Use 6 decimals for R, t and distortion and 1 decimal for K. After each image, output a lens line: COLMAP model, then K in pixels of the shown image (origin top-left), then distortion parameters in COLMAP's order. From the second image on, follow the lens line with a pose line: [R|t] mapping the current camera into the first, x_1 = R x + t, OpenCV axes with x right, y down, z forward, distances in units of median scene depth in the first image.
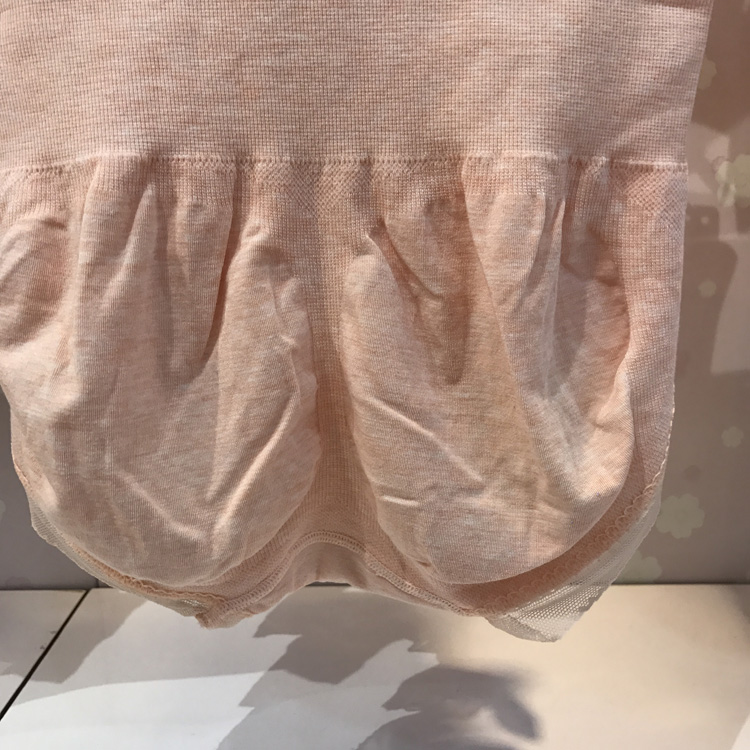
lens RADIAL K [[834.3, 0, 369.8], [0, 834.3, 379.5], [0, 0, 1]] dist [0.176906, -0.430375]
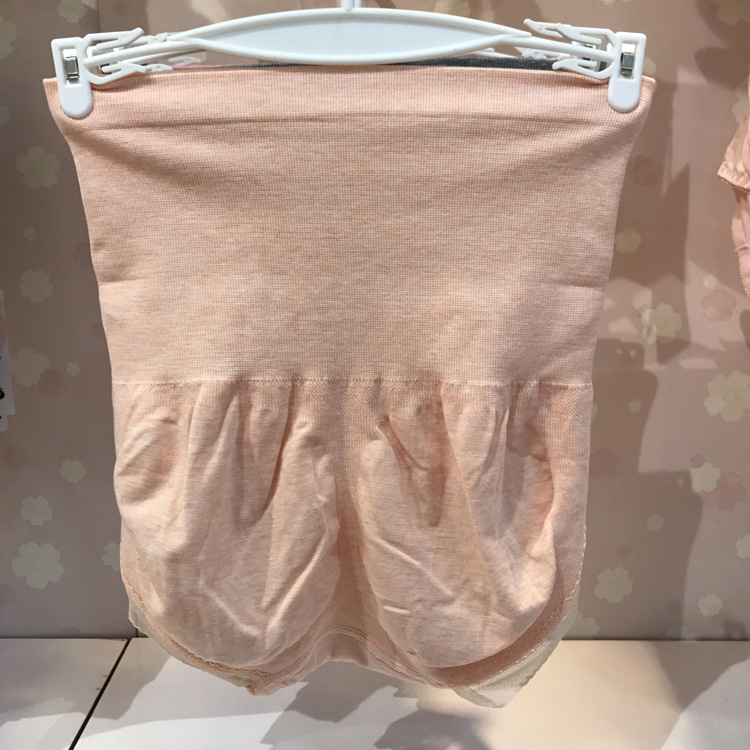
lens RADIAL K [[834.3, 0, 369.8], [0, 834.3, 379.5], [0, 0, 1]] dist [0.176906, -0.430375]
pose [[0.999239, 0.019895, 0.033541, -0.067533], [-0.018475, 0.998942, -0.042116, -0.193960], [-0.034343, 0.041465, 0.998550, -0.478329]]
